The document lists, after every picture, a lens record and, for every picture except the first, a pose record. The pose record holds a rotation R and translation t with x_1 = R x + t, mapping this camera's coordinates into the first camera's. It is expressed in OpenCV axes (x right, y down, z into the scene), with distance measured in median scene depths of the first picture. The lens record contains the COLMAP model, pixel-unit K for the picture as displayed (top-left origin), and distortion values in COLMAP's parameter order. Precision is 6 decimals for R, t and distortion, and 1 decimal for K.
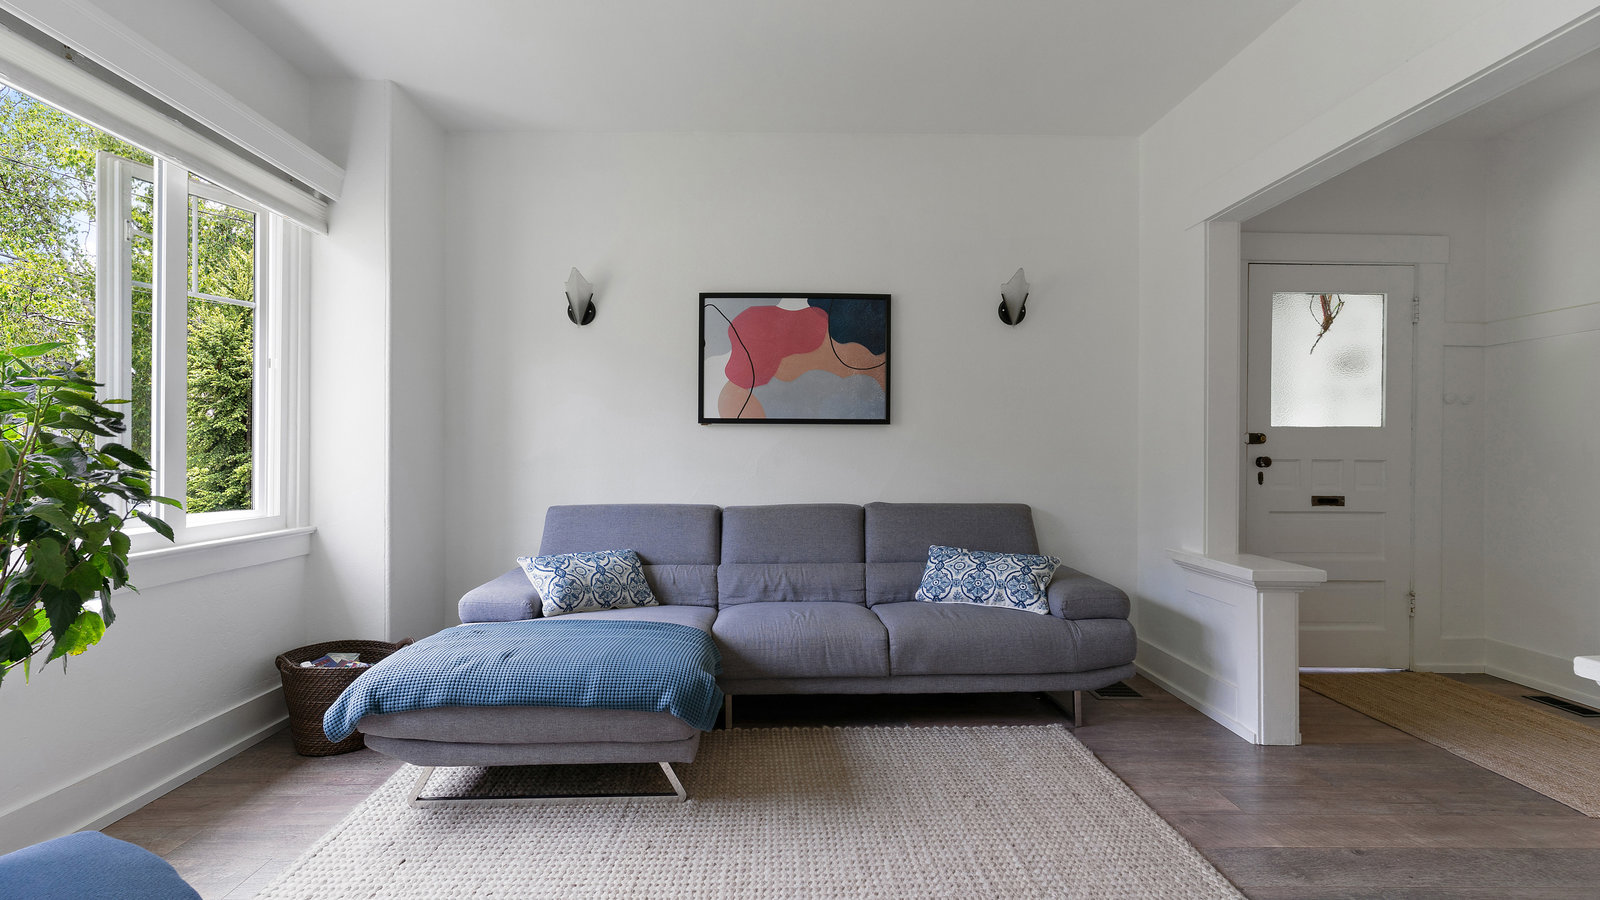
lens RADIAL K [[764.8, 0, 800.0], [0, 764.8, 450.0], [0, 0, 1]] dist [0.001487, 0.000286]
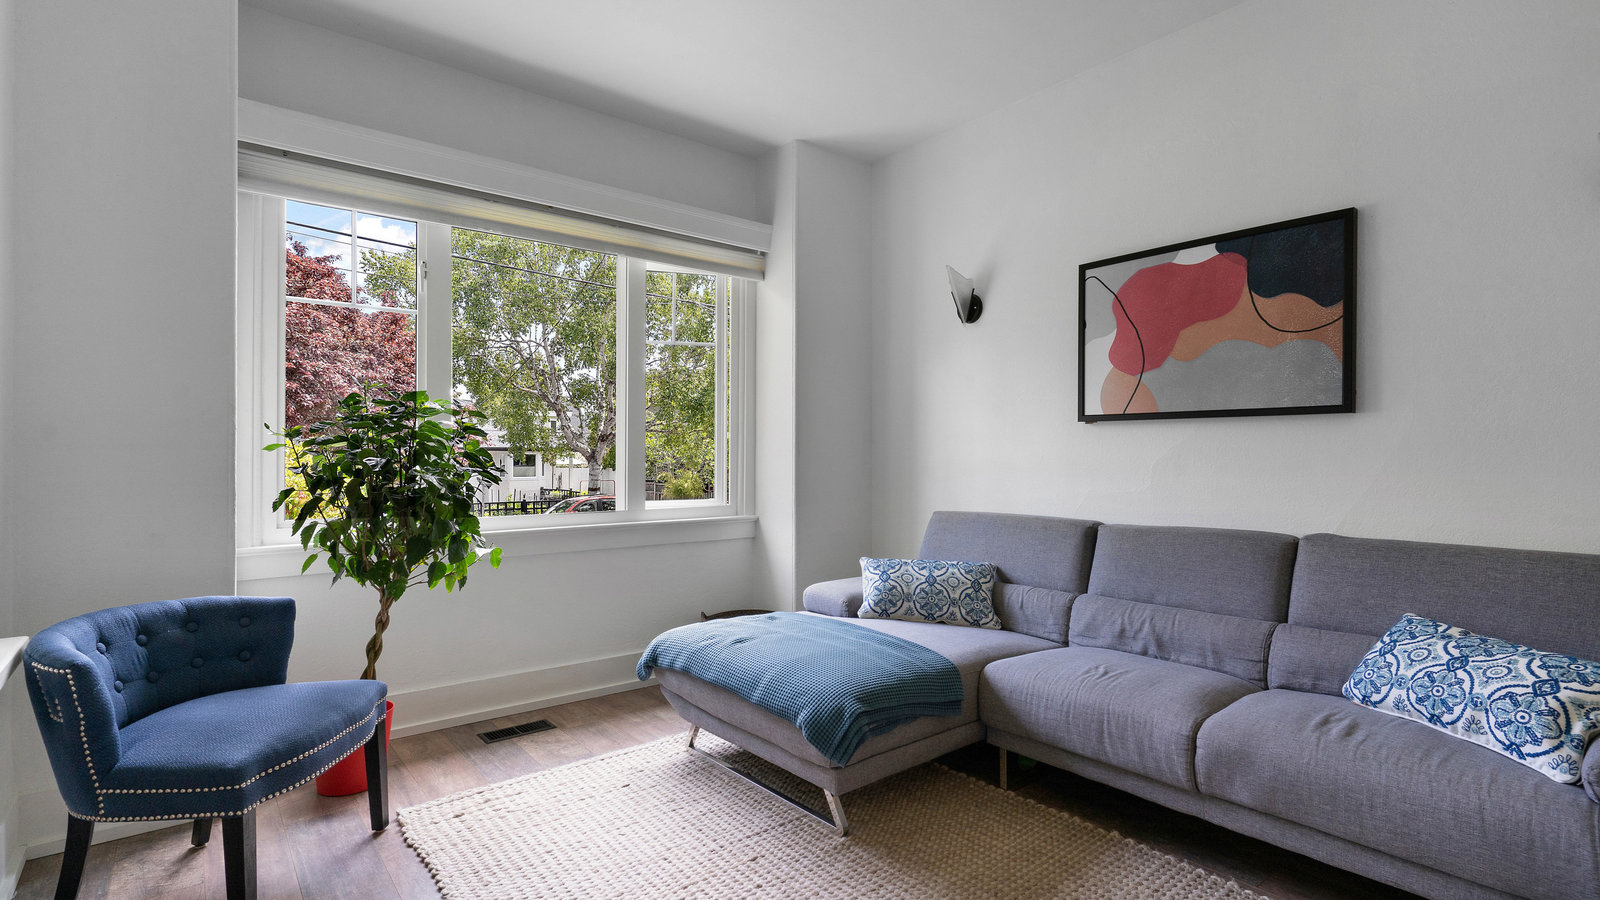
lens RADIAL K [[764.8, 0, 800.0], [0, 764.8, 450.0], [0, 0, 1]] dist [0.001487, 0.000286]
pose [[0.607089, -0.006693, -0.794606, 0.373068], [0.002731, 0.999976, -0.006337, 0.000365], [0.794629, 0.001677, 0.607093, 0.272839]]
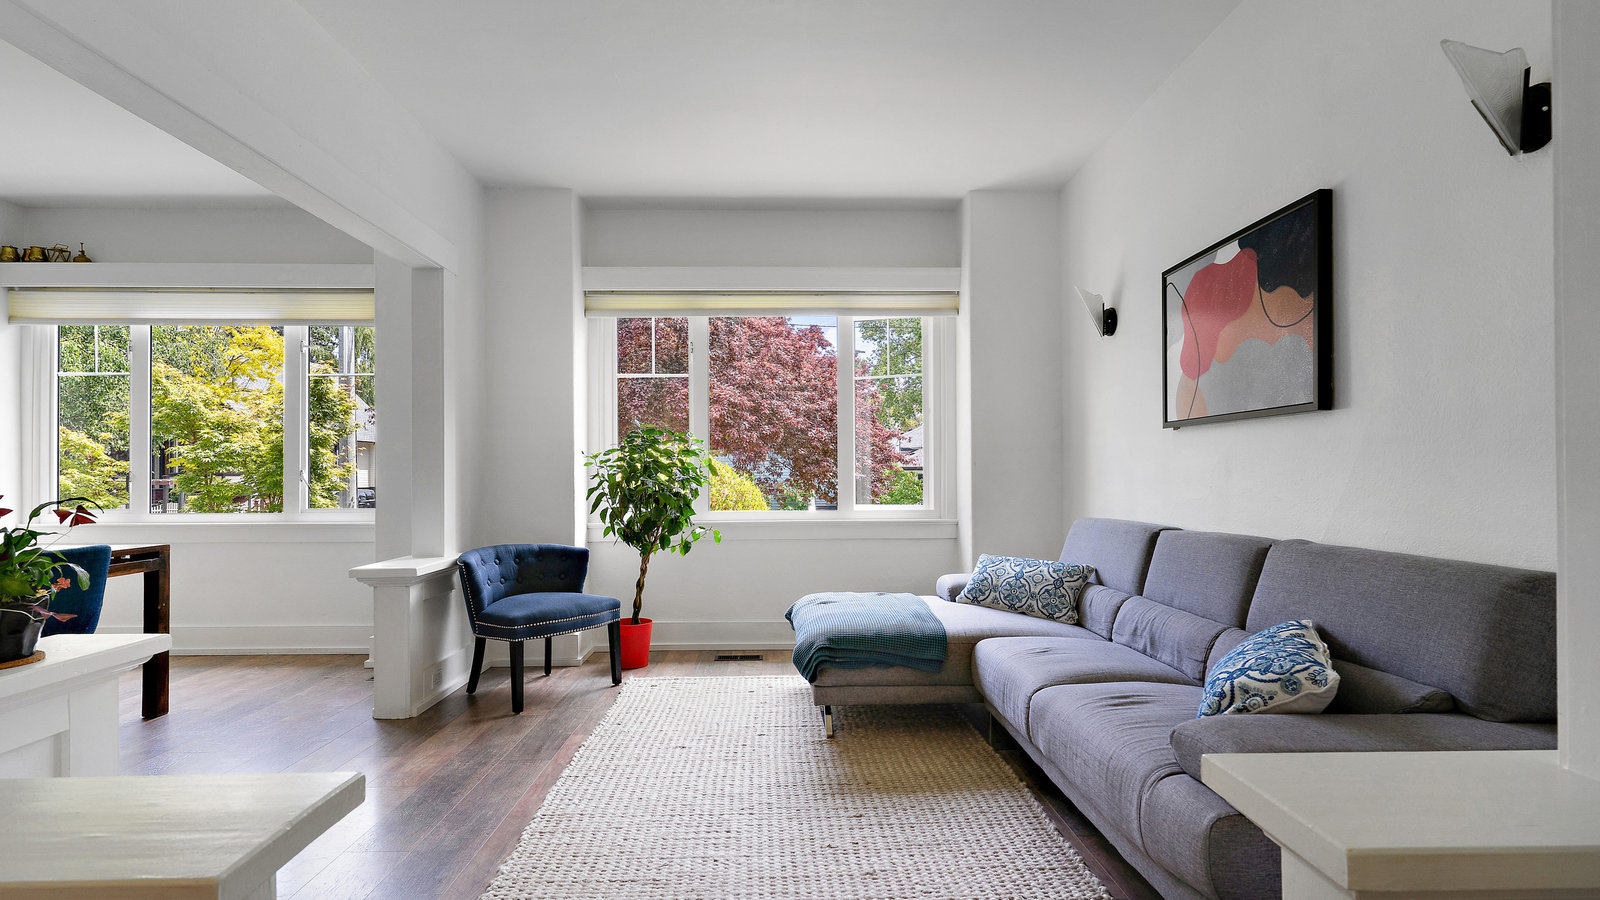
lens RADIAL K [[788.7, 0, 789.0], [0, 788.7, 463.9], [0, 0, 1]] dist [-0.000890, -0.000281]
pose [[-0.010302, -0.015807, -0.999822, 0.791108], [0.009794, 0.999825, -0.015908, 0.014842], [0.999899, -0.009956, -0.010145, 0.647097]]
